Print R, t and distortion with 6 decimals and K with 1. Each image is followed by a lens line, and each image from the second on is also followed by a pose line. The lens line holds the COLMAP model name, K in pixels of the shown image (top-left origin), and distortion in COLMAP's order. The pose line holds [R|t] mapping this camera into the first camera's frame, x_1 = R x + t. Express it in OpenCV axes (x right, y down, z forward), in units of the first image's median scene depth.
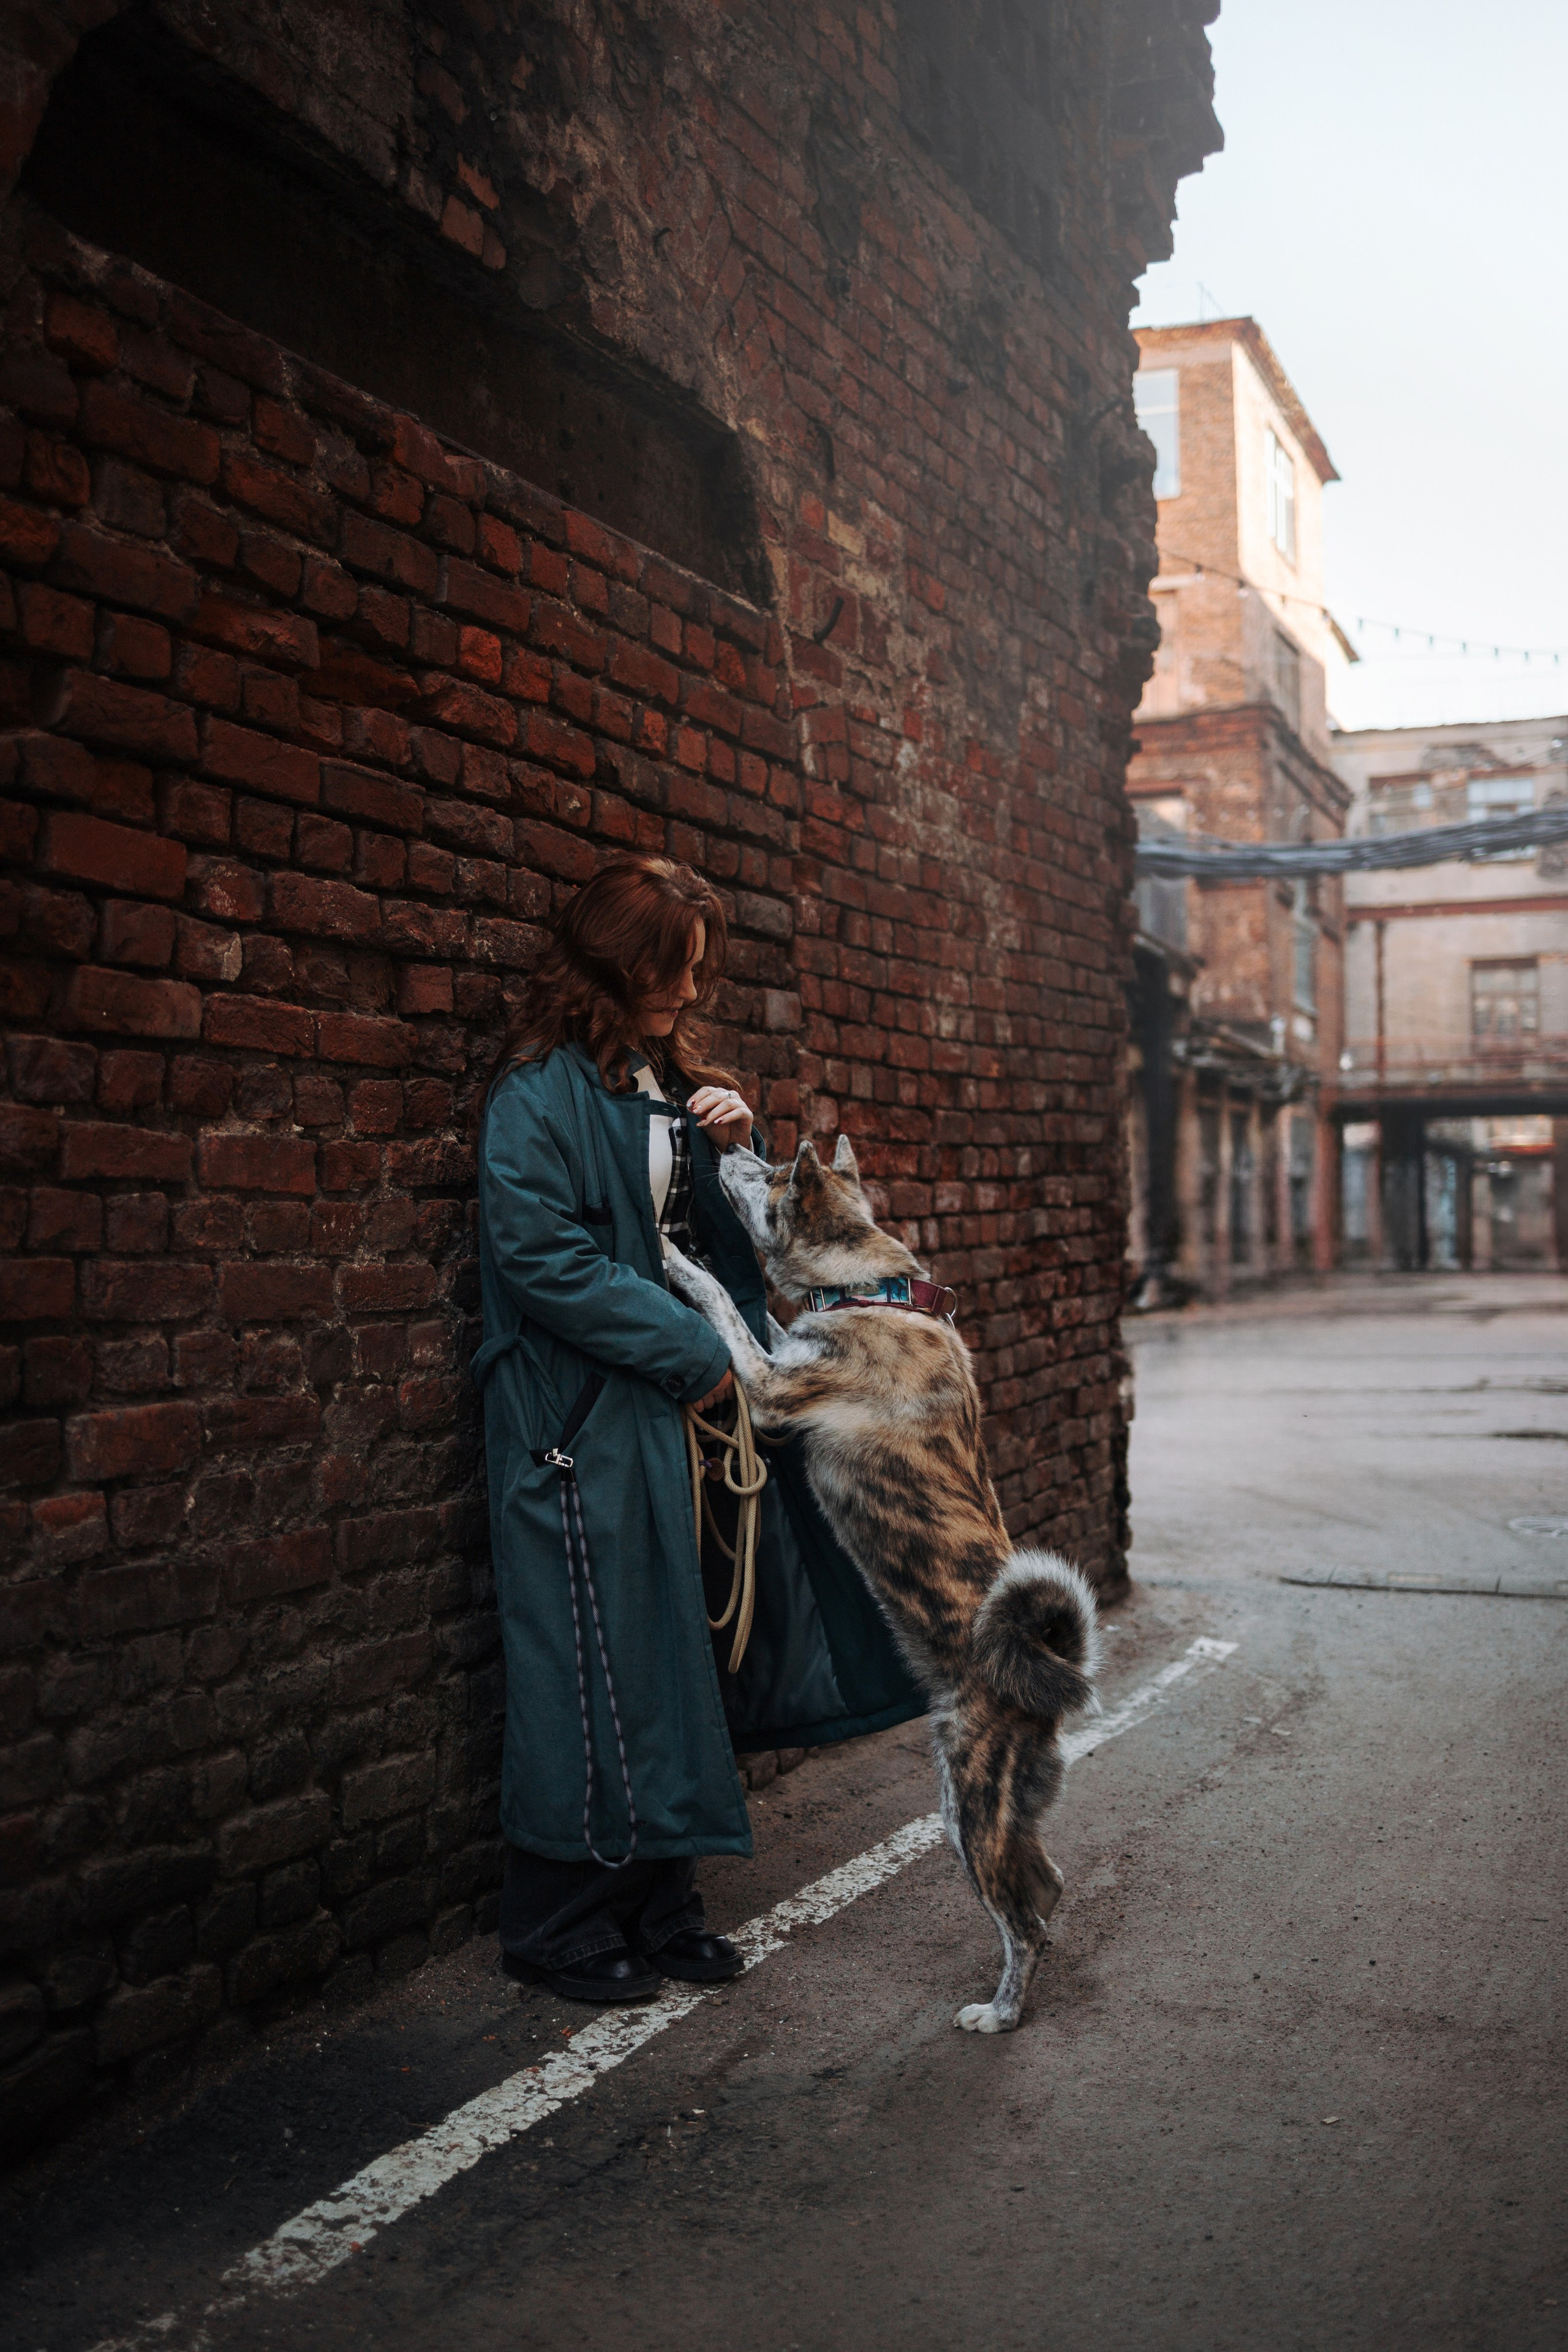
lens RADIAL K [[2362.1, 0, 784.0], [0, 2362.1, 1176.0], [0, 0, 1]] dist [-0.080767, 0.089235]
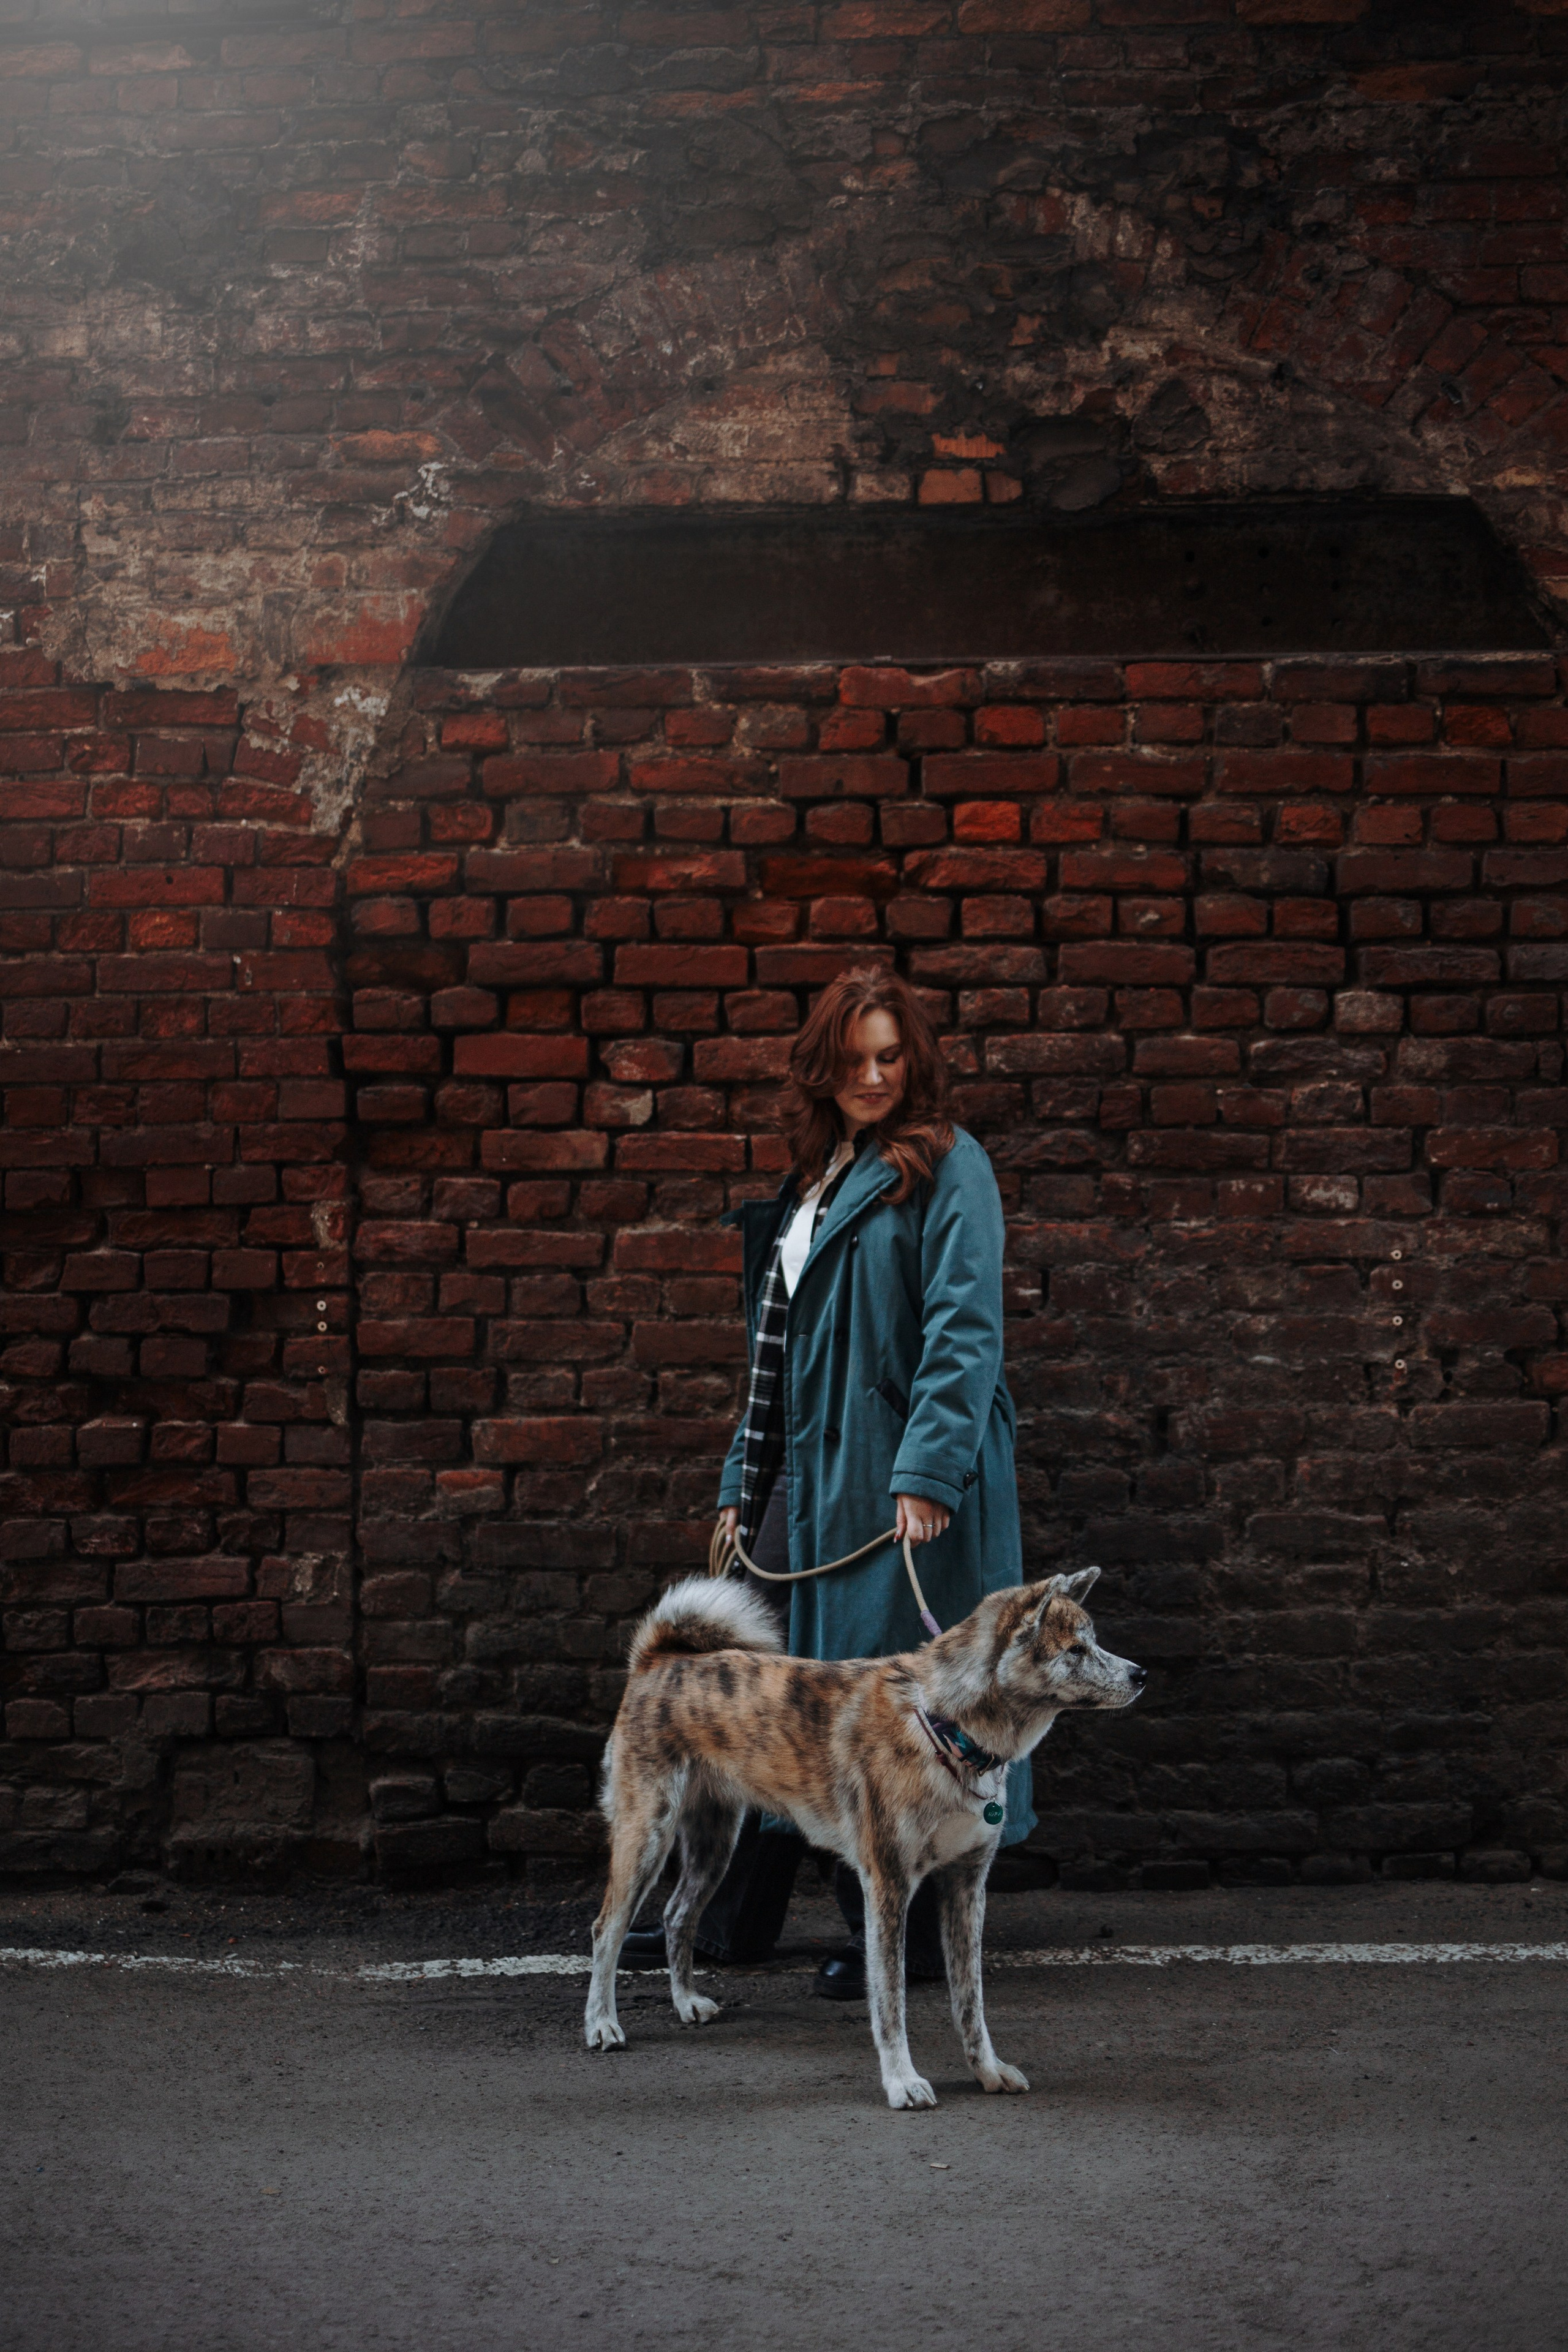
lens RADIAL K [[2362.1, 0, 784.0], [0, 2362.1, 1176.0], [0, 0, 1]] dist [-0.080767, 0.089235]
pose [[0.418775, -0.090040, -0.903615, 1.120740], [0.029143, 0.995892, -0.085729, 0.075391], [0.907622, 0.009567, 0.419679, 0.489210]]
